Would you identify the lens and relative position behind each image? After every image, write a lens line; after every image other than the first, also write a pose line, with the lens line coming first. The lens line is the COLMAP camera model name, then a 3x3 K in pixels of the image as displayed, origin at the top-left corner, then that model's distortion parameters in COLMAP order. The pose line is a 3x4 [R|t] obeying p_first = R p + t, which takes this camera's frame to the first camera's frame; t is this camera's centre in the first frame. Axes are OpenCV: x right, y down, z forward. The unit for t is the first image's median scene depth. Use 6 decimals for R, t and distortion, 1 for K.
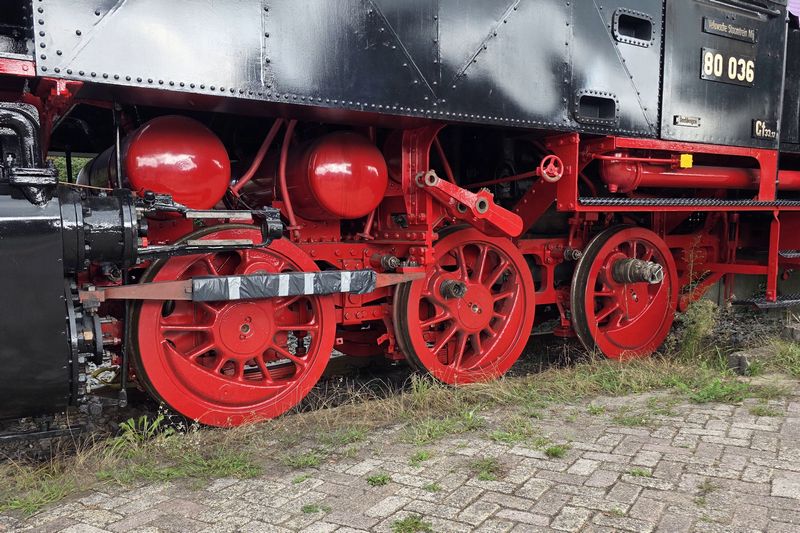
lens RADIAL K [[630.0, 0, 398.4], [0, 630.0, 293.5], [0, 0, 1]] dist [0.005685, -0.001644]
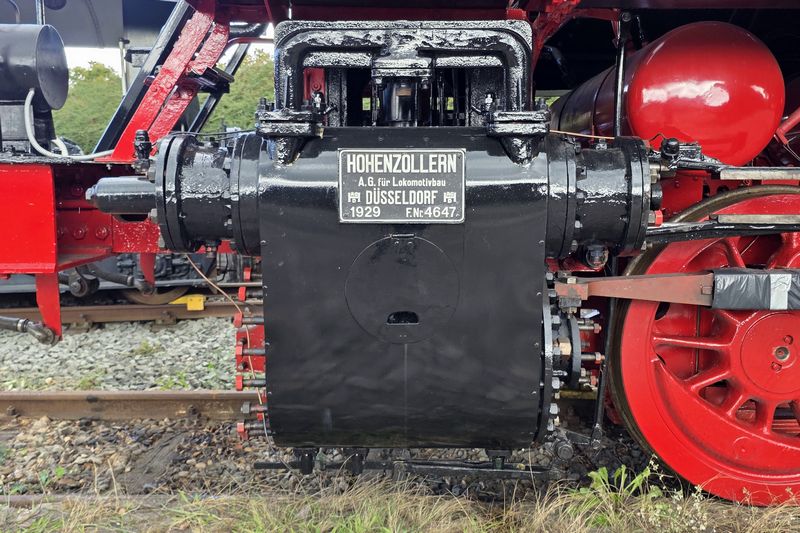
lens RADIAL K [[777.3, 0, 398.1], [0, 777.3, 263.6], [0, 0, 1]] dist [0.025175, 0.000000]
pose [[0.829896, 0.063737, -0.554266, -0.157235], [-0.062328, 0.997826, 0.021421, -0.030850], [0.554426, 0.016770, 0.832064, 0.161669]]
